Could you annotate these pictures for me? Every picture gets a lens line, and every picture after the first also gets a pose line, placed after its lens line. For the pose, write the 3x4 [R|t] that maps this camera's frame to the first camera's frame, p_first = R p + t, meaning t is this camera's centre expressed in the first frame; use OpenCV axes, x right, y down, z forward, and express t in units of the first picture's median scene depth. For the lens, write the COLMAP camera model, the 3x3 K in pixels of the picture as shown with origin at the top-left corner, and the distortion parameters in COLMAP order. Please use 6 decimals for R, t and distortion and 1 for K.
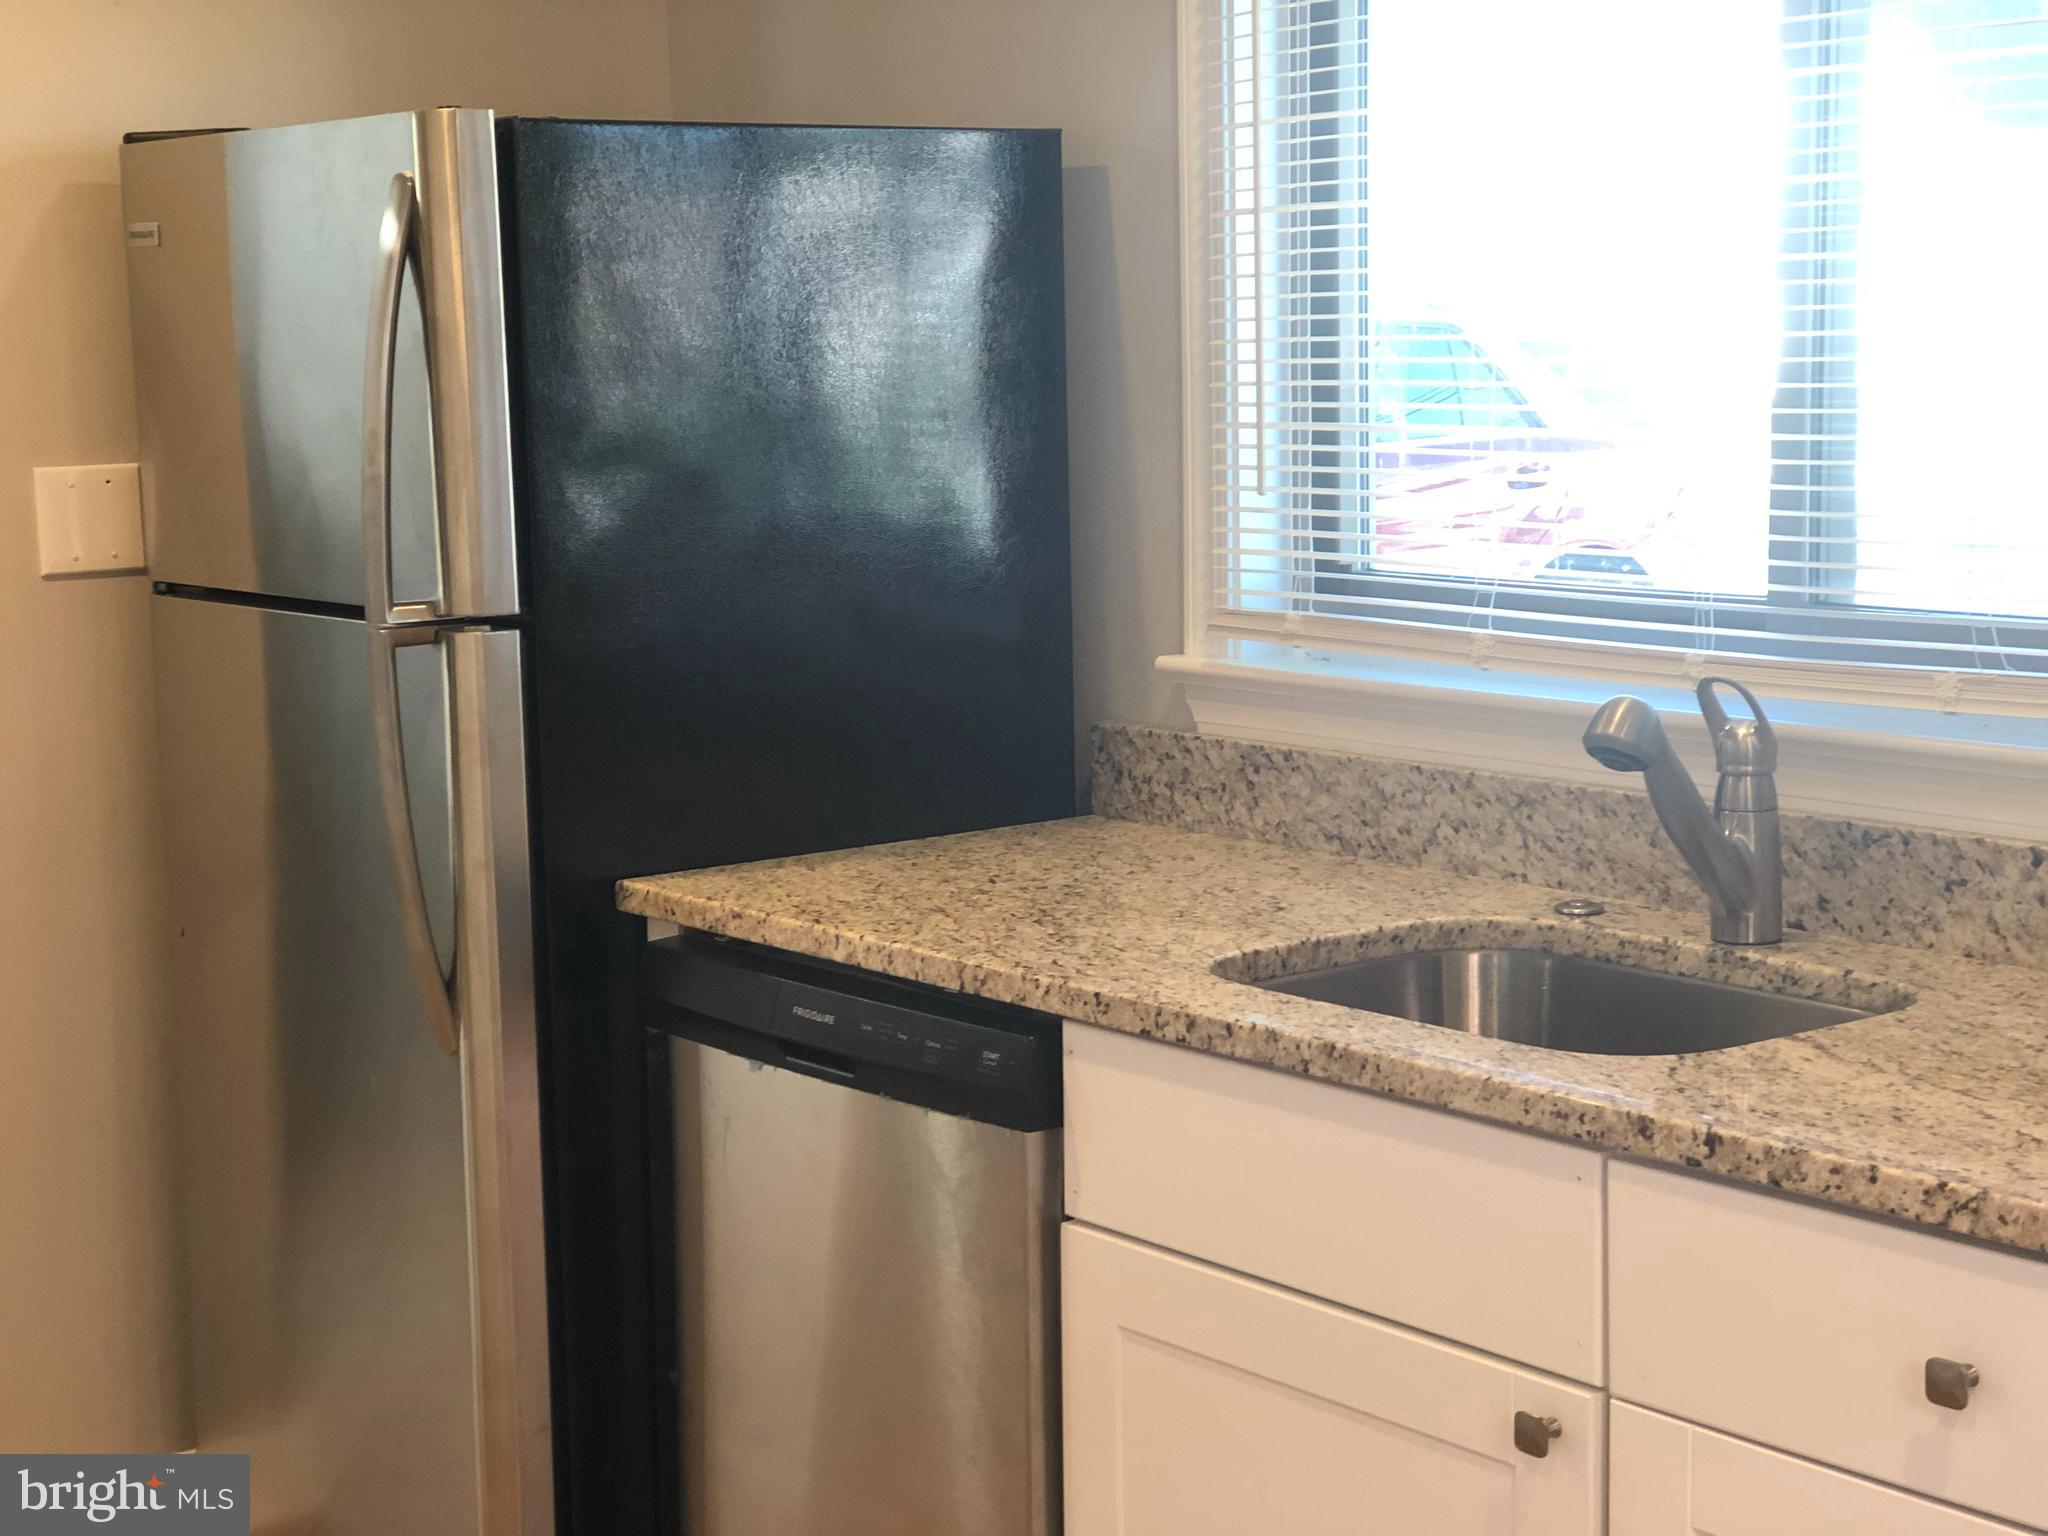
lens RADIAL K [[3414.7, 0, 1024.5], [0, 3414.7, 763.6], [0, 0, 1]] dist [0.140404, 0.000000]
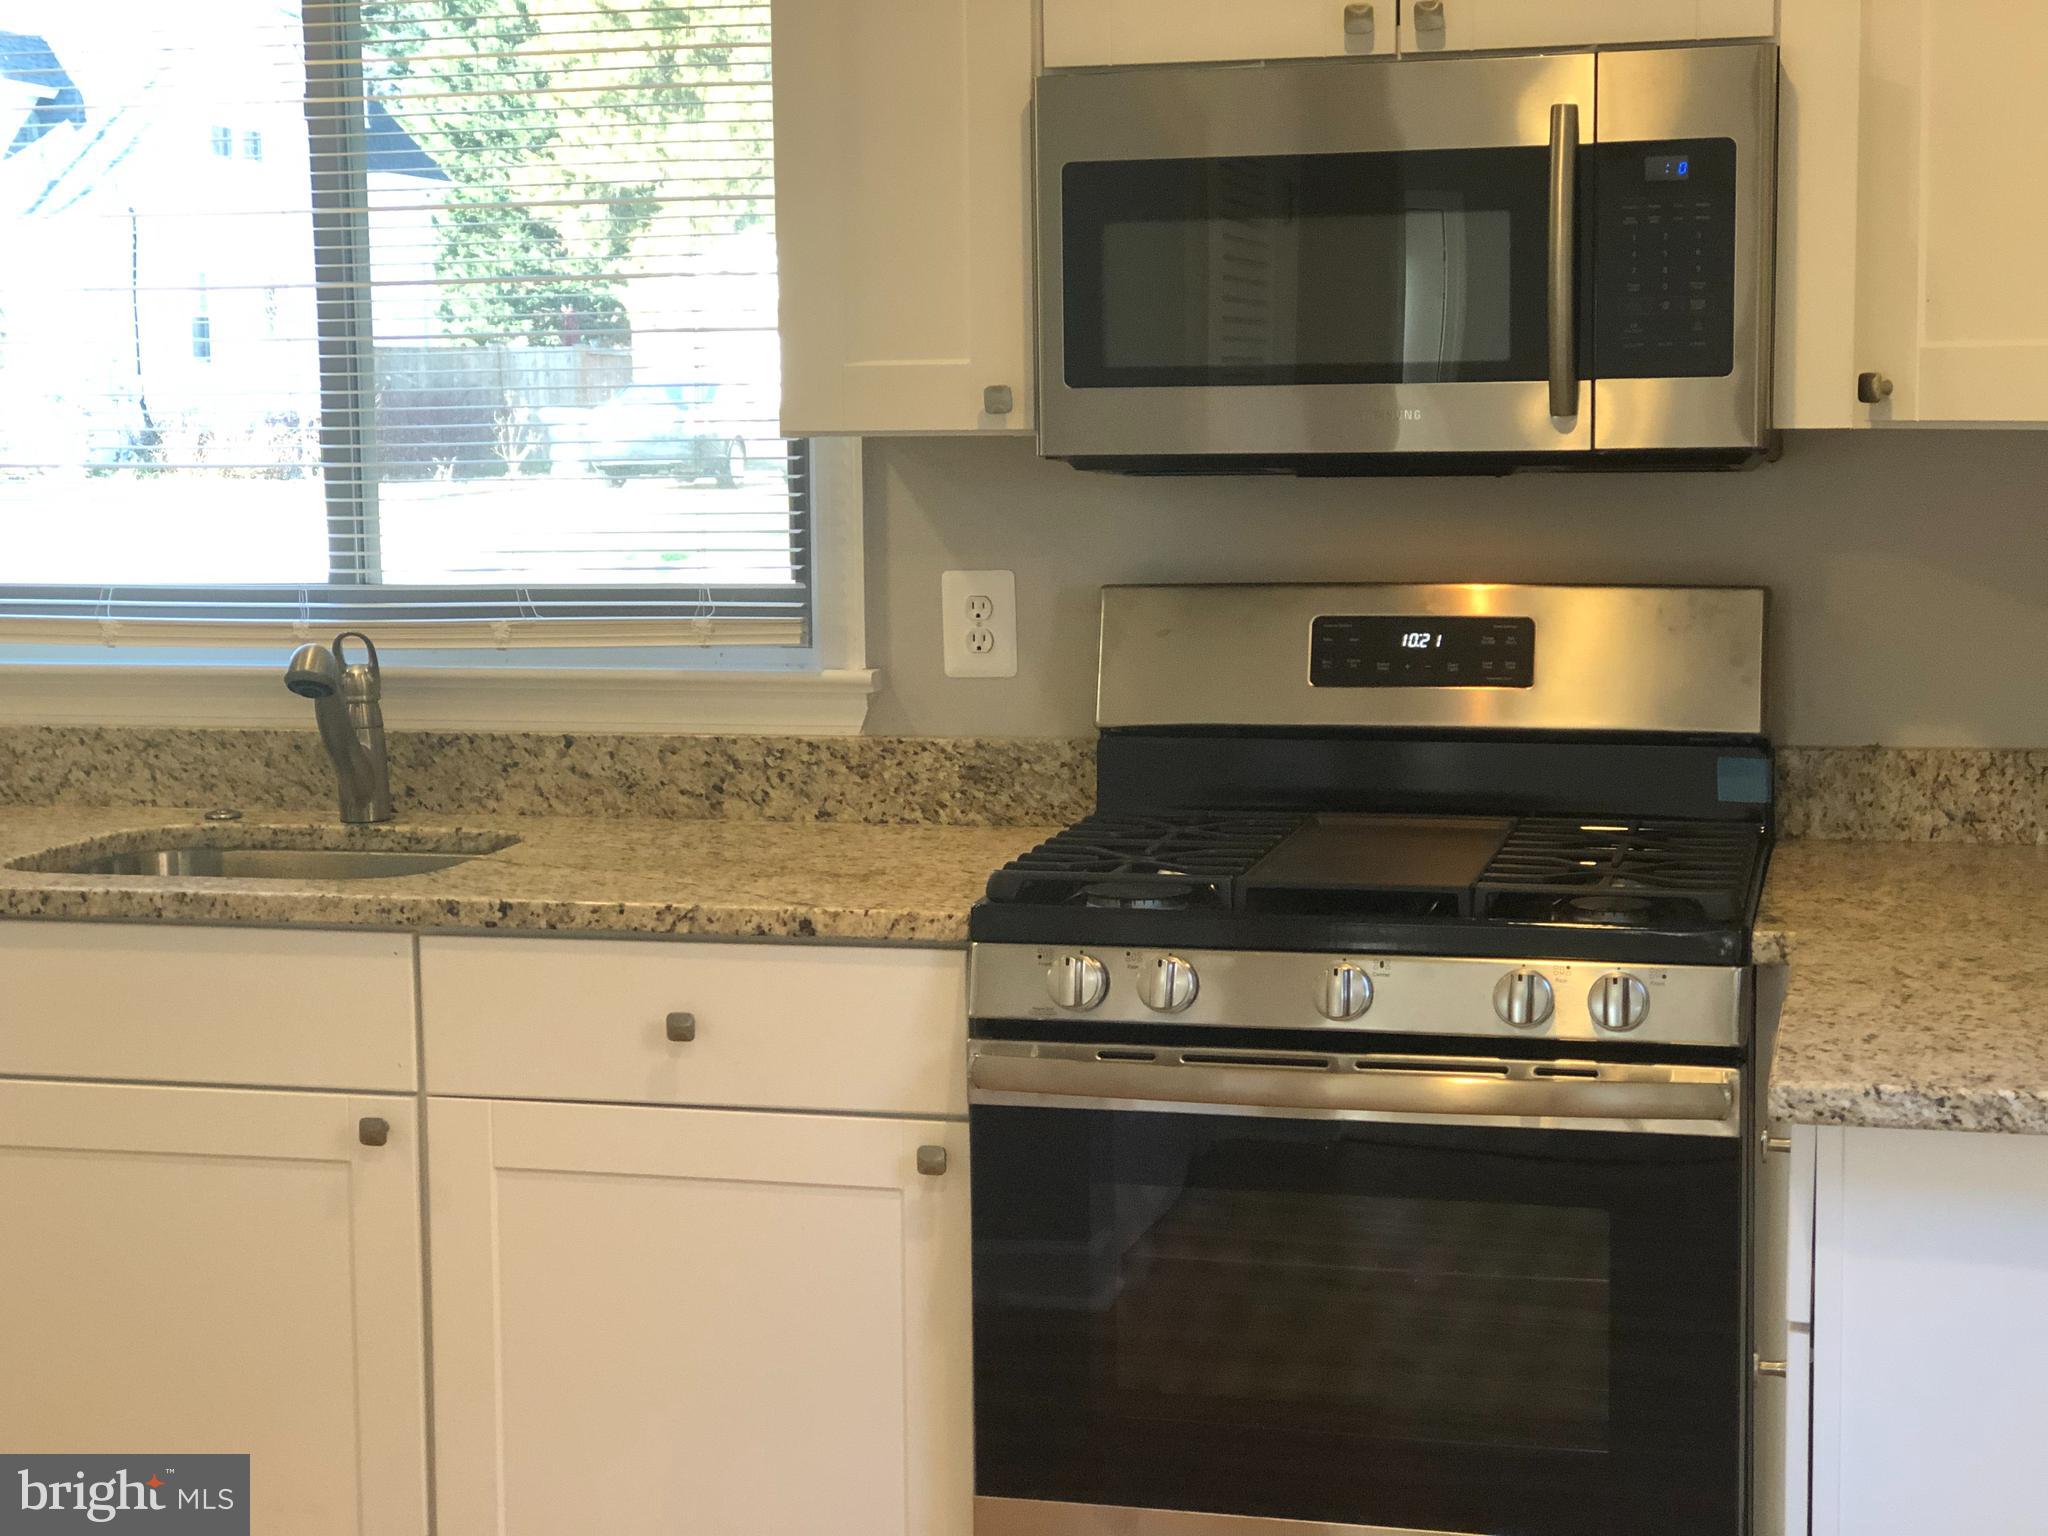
lens RADIAL K [[3414.7, 0, 1023.1], [0, 3414.7, 769.8], [0, 0, 1]] dist [0.140404, 0.000000]
pose [[0.808648, -0.068323, 0.584312, -0.404967], [0.082327, 0.996602, 0.002596, 0.050683], [-0.582503, 0.046006, 0.811525, -0.308083]]
